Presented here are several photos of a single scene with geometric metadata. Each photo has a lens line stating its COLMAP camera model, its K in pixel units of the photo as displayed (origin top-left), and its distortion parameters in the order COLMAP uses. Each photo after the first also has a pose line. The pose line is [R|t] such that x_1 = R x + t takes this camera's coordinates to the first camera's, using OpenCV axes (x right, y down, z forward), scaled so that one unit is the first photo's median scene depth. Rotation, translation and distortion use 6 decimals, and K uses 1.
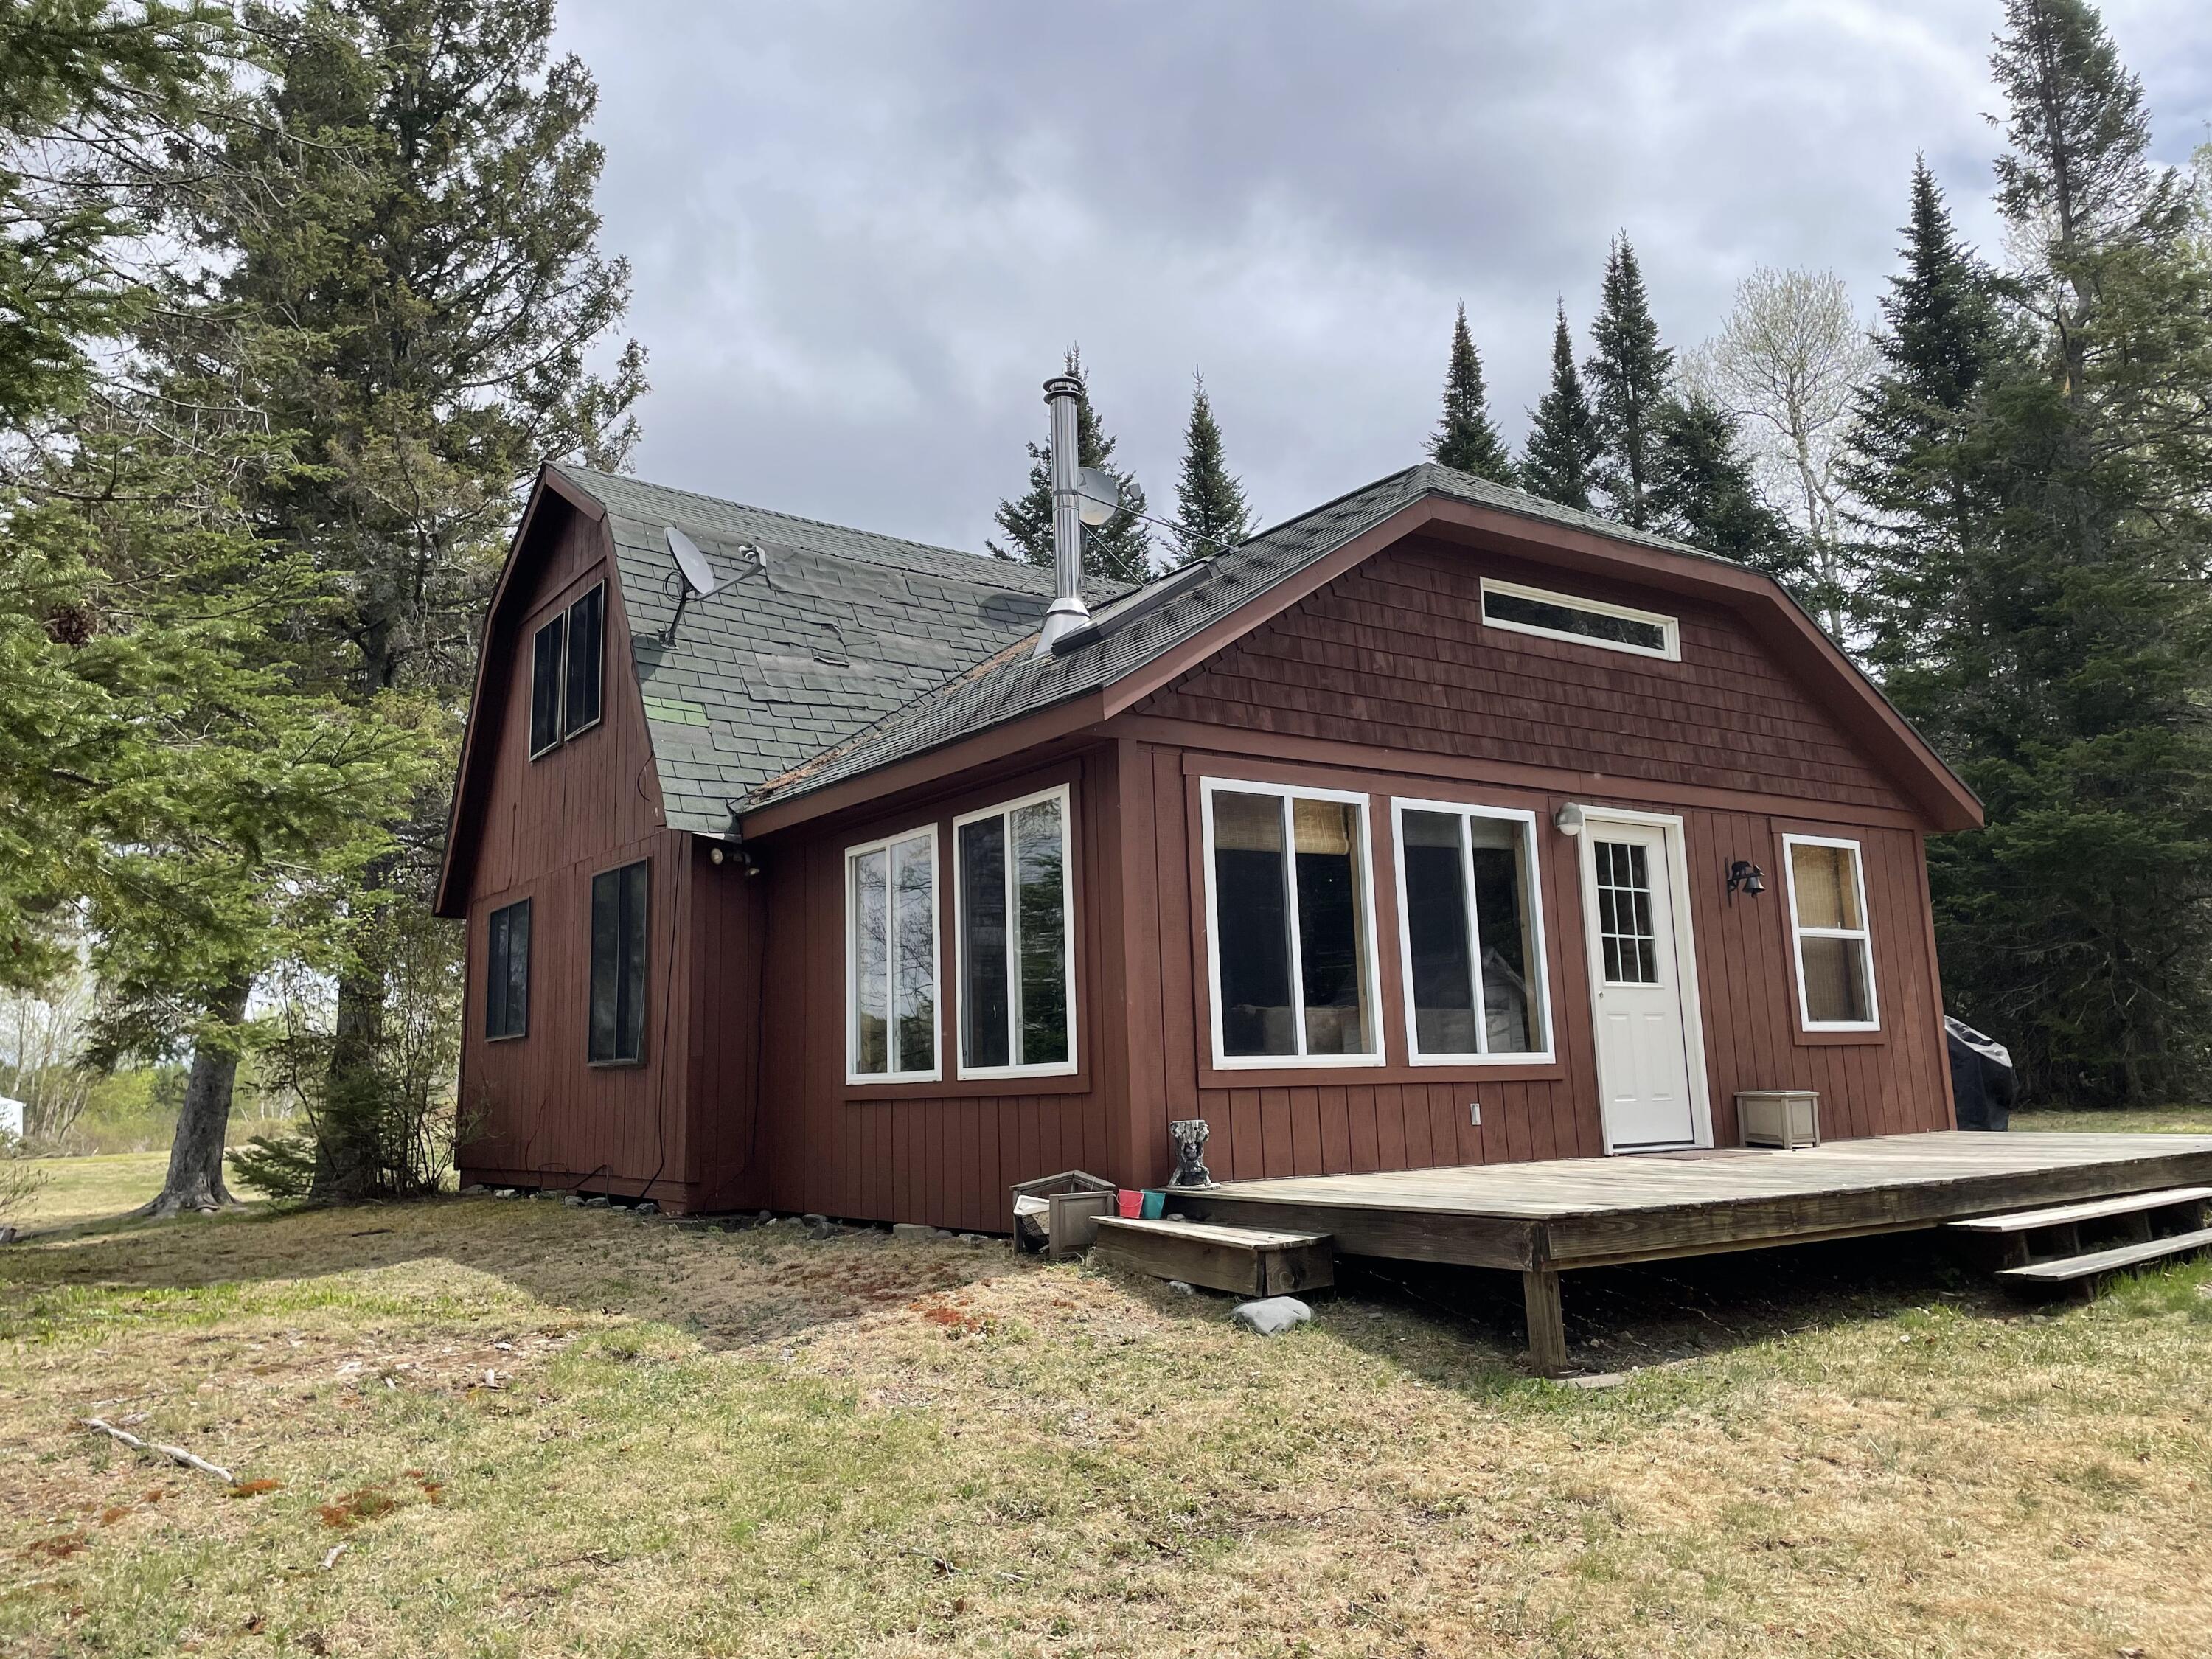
lens RADIAL K [[1686.2, 0, 1099.4], [0, 1686.2, 773.2], [0, 0, 1]] dist [-0.000280, -0.003713]
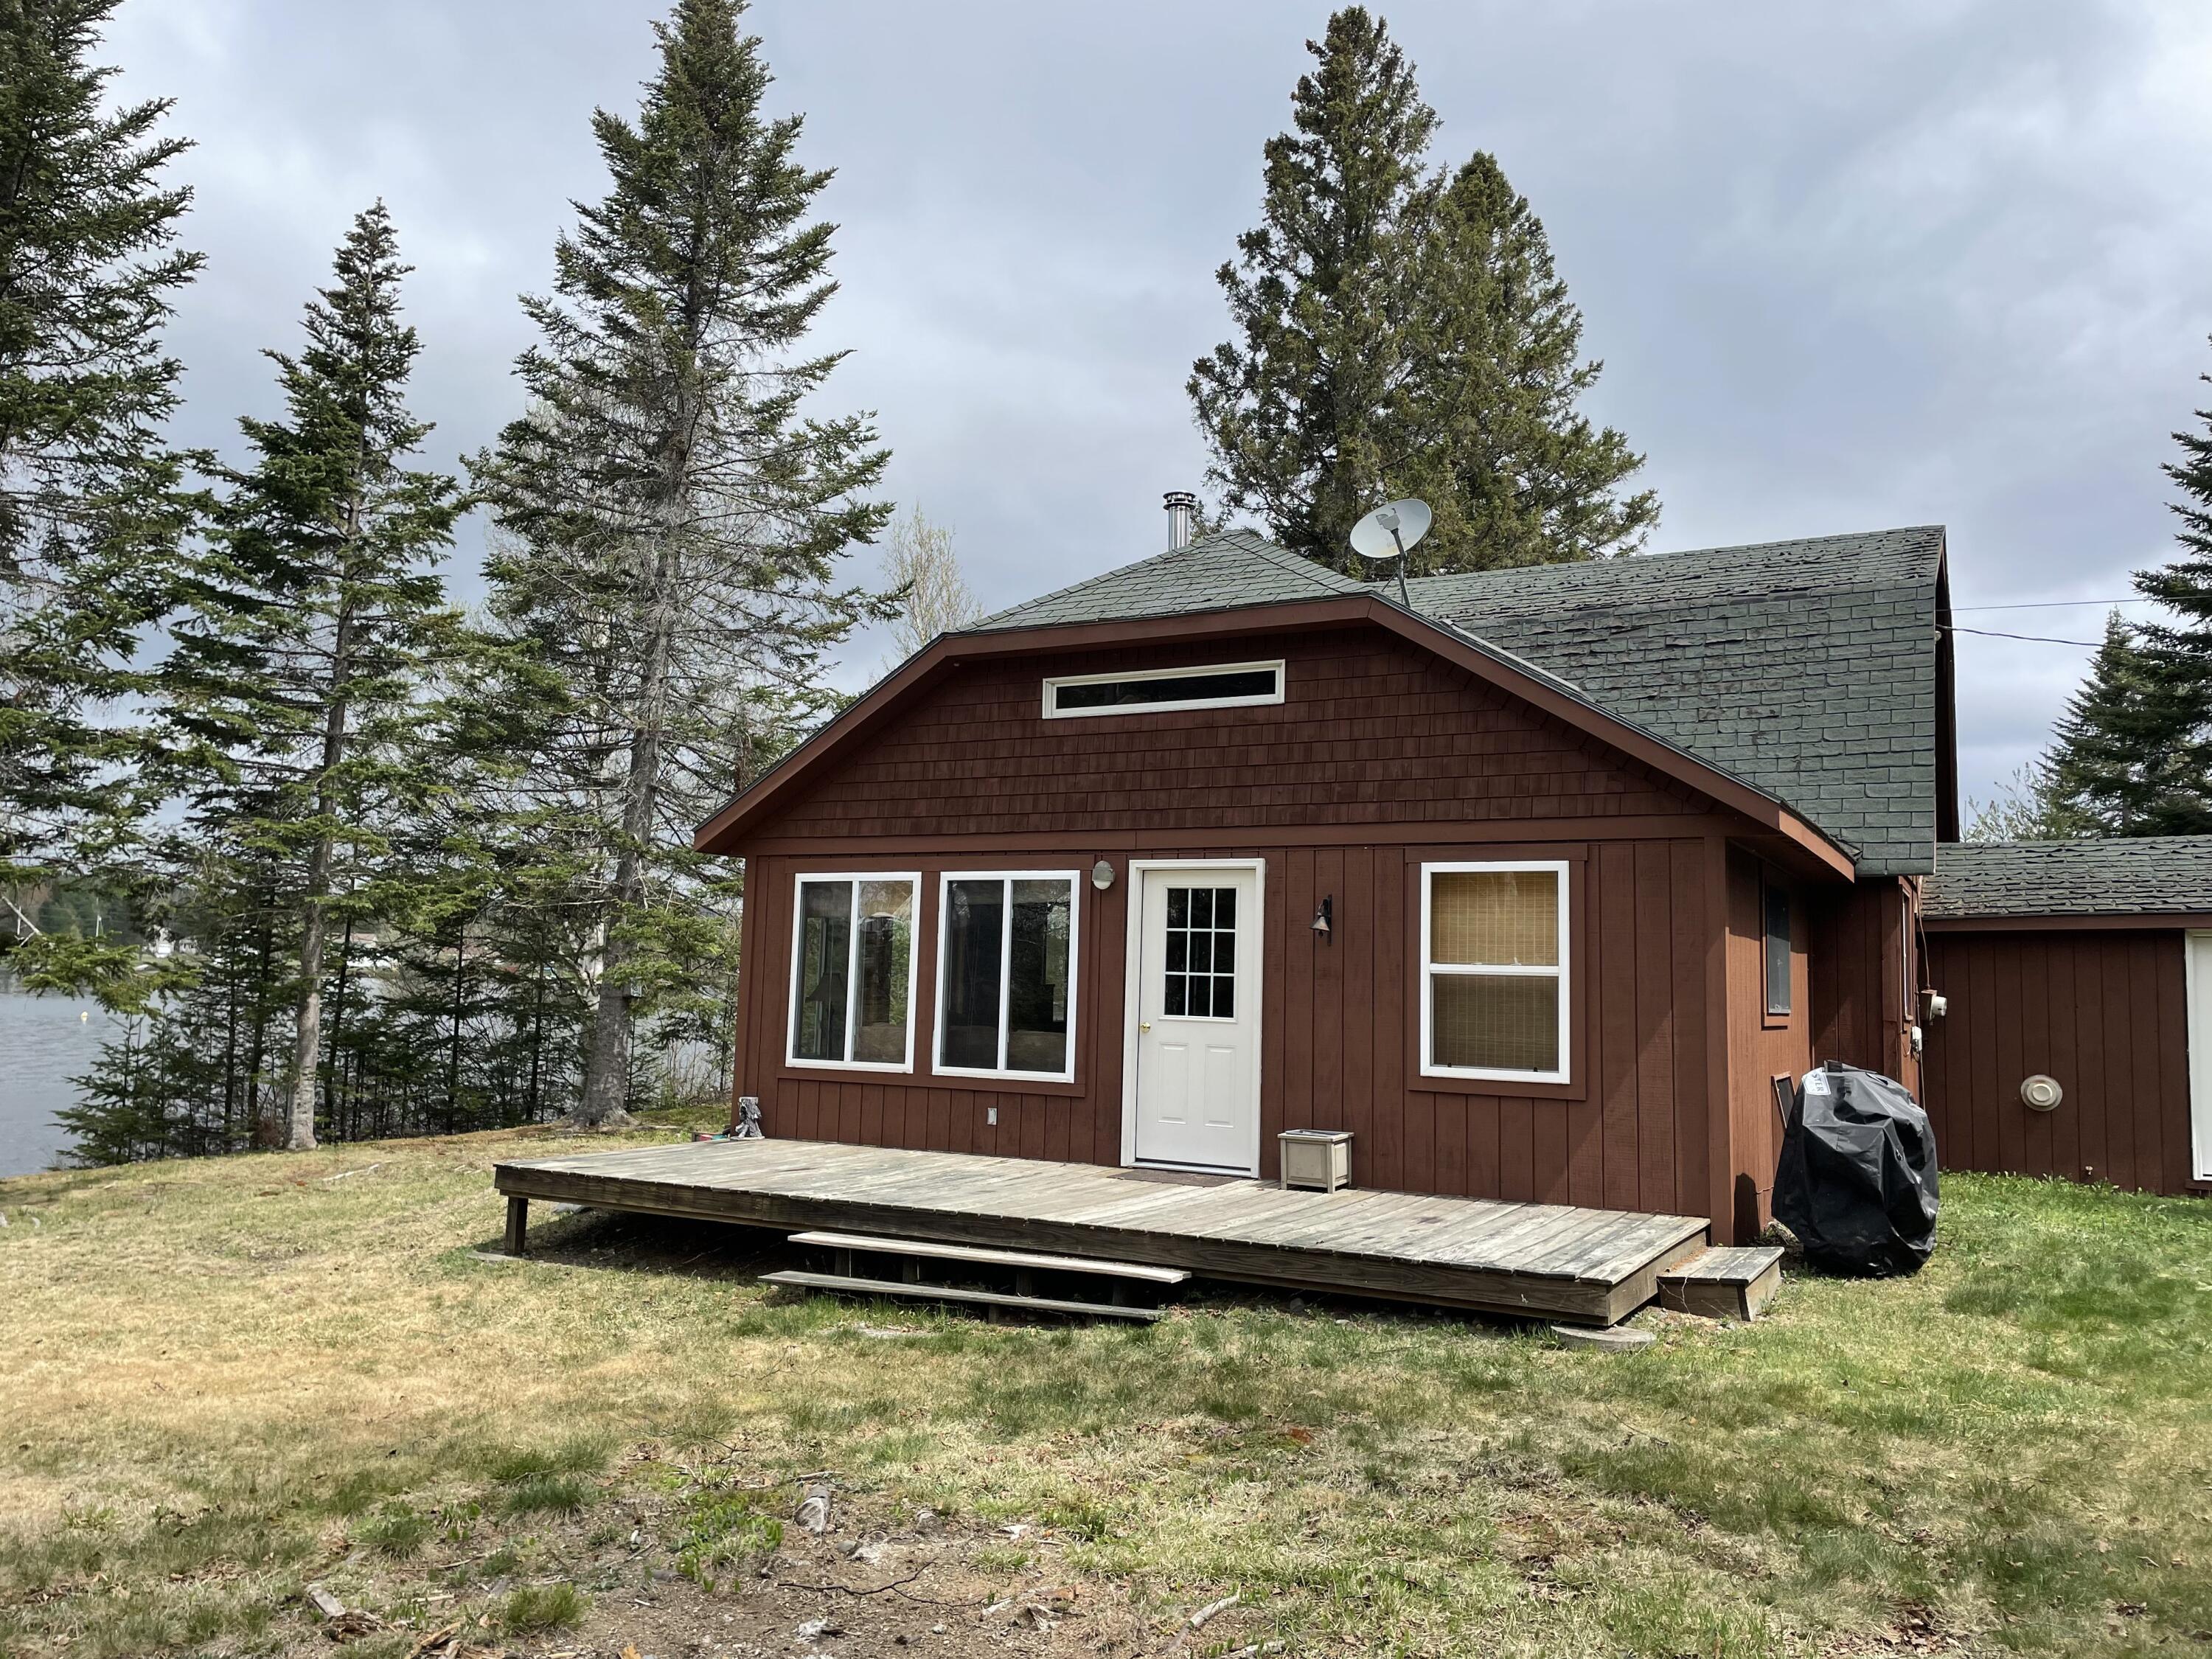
lens RADIAL K [[1653.1, 0, 1106.0], [0, 1653.1, 829.5], [0, 0, 1]] dist [0.008547, 0.002692]
pose [[0.450931, -0.059367, -0.890582, 1.263440], [0.114733, 0.993363, -0.008126, 0.005379], [0.885154, -0.098515, 0.454749, 0.477872]]
